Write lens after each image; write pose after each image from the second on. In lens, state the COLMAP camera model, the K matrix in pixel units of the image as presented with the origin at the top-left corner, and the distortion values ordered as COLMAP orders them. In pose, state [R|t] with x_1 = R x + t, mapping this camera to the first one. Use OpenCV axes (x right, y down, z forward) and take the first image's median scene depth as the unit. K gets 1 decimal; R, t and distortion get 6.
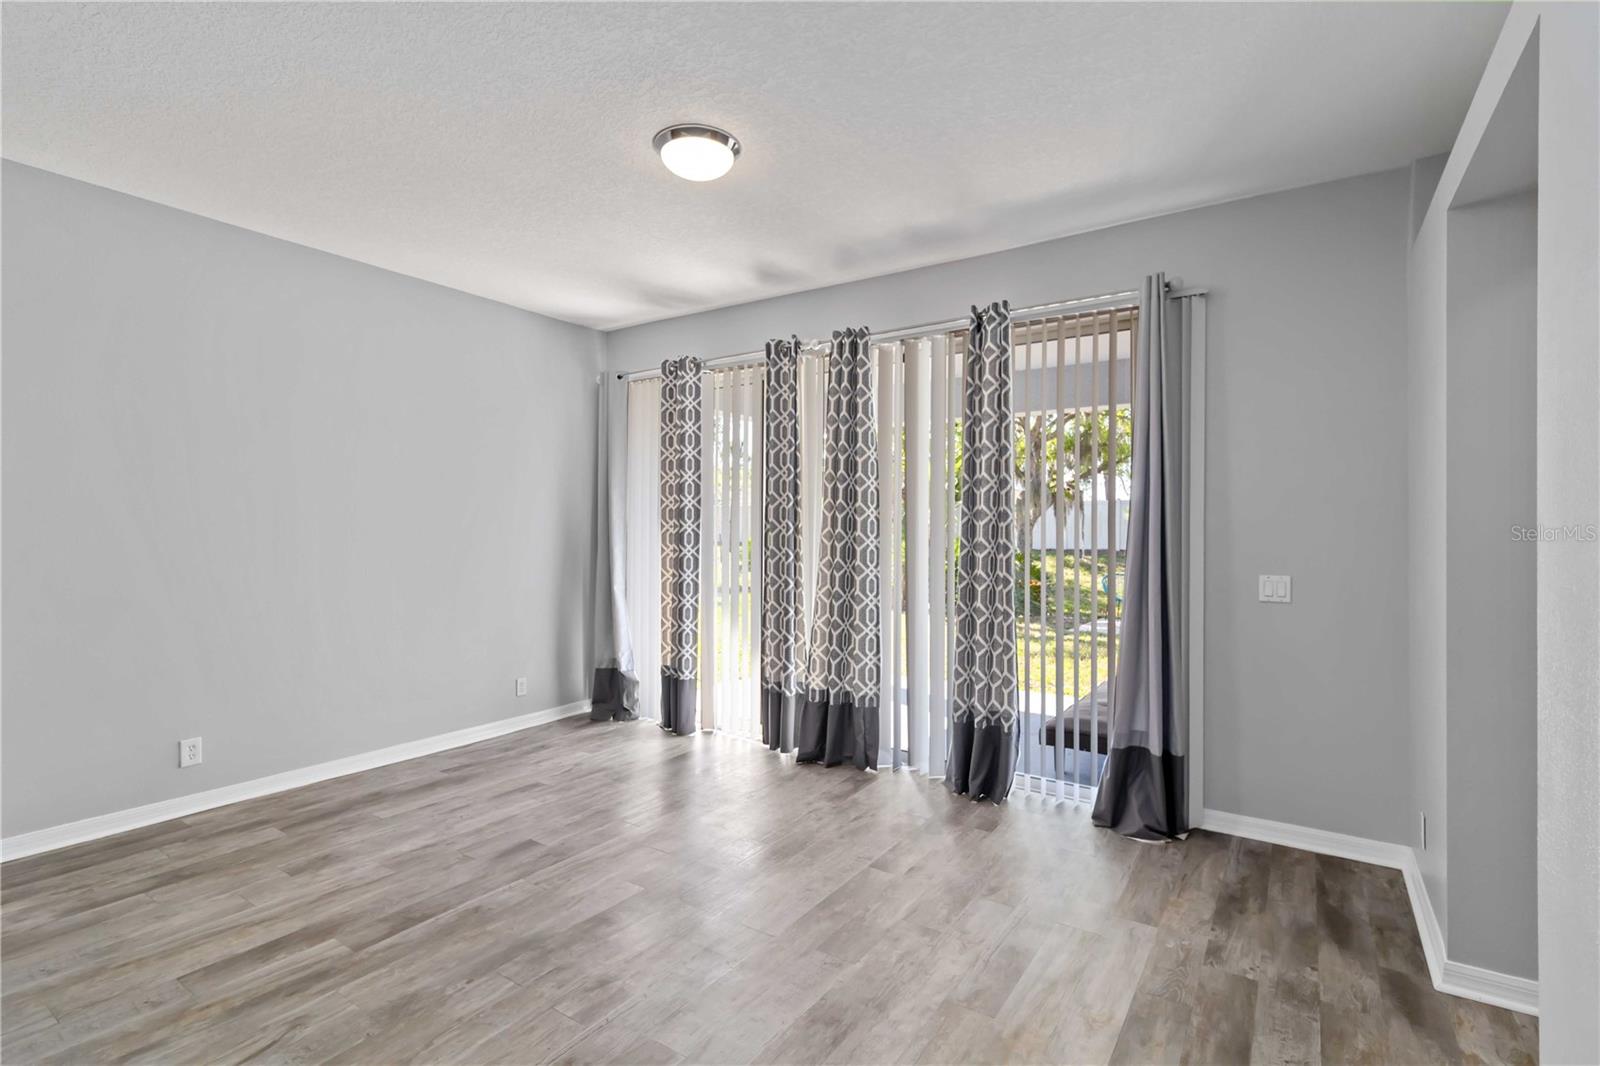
lens RADIAL K [[747.6, 0, 795.1], [0, 747.6, 528.2], [0, 0, 1]] dist [0.005913, 0.001682]
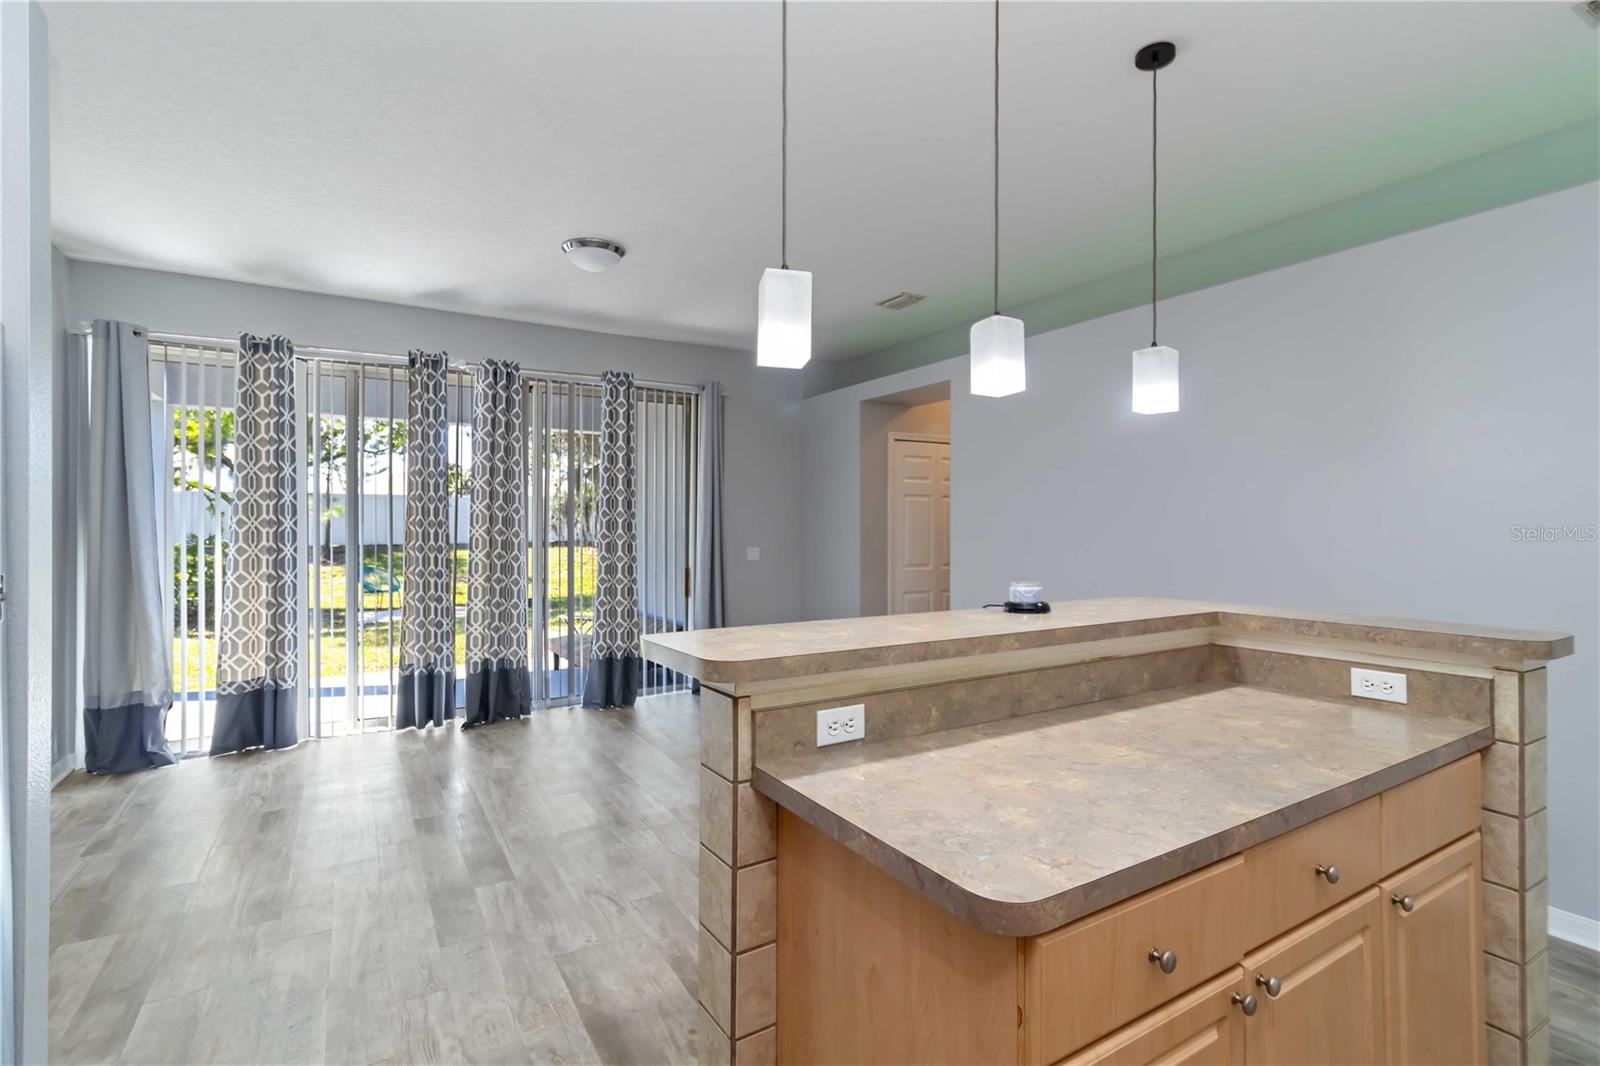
lens RADIAL K [[747.6, 0, 804.0], [0, 747.6, 531.2], [0, 0, 1]] dist [0.005913, 0.001682]
pose [[0.414623, -0.012608, 0.909906, -1.149089], [-0.000324, 0.999902, 0.014003, -0.008469], [-0.909993, -0.006100, 0.414578, 0.063625]]
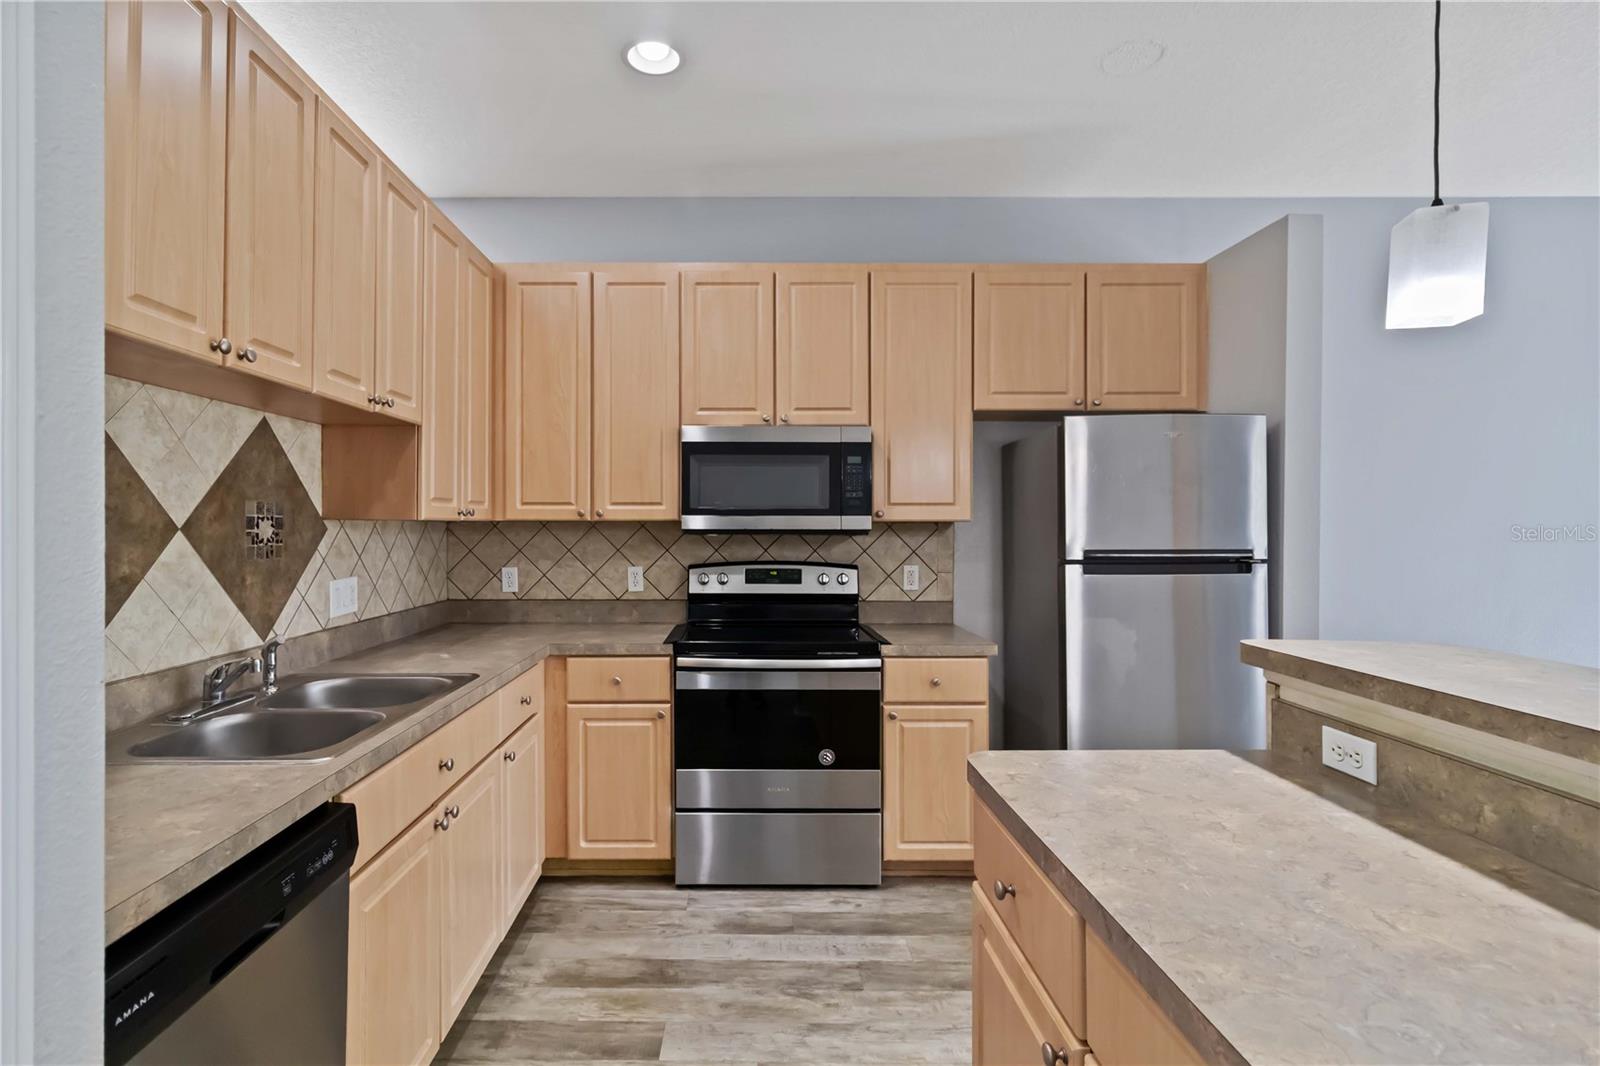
lens RADIAL K [[747.6, 0, 761.8], [0, 747.6, 521.3], [0, 0, 1]] dist [0.005913, 0.001682]
pose [[0.567678, -0.010428, -0.823185, -0.541120], [0.004529, 0.999944, -0.009543, -0.003703], [0.823238, 0.001689, 0.567693, -0.265007]]
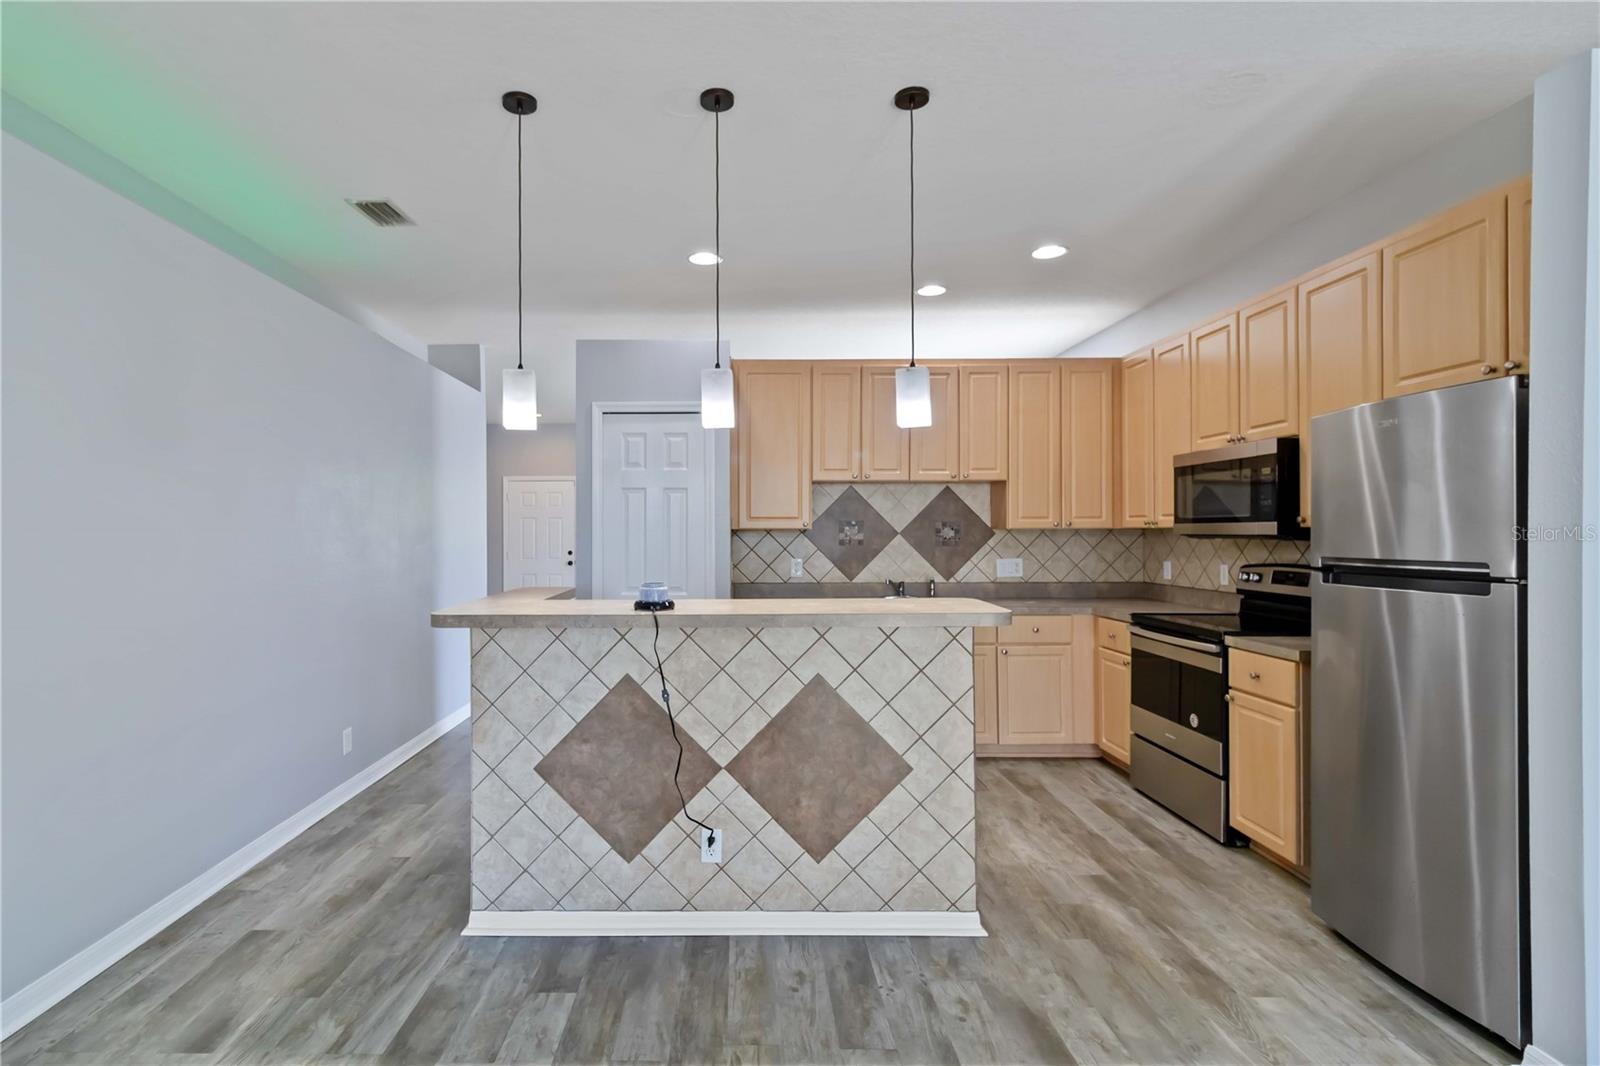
lens RADIAL K [[781.5, 0, 723.5], [0, 781.5, 527.4], [0, 0, 1]] dist [-0.001827, 0.003201]
pose [[-0.835828, -0.006955, -0.548948, -0.033937], [-0.000762, 0.999933, -0.011509, 0.001726], [0.548991, -0.009202, -0.835778, 0.892743]]
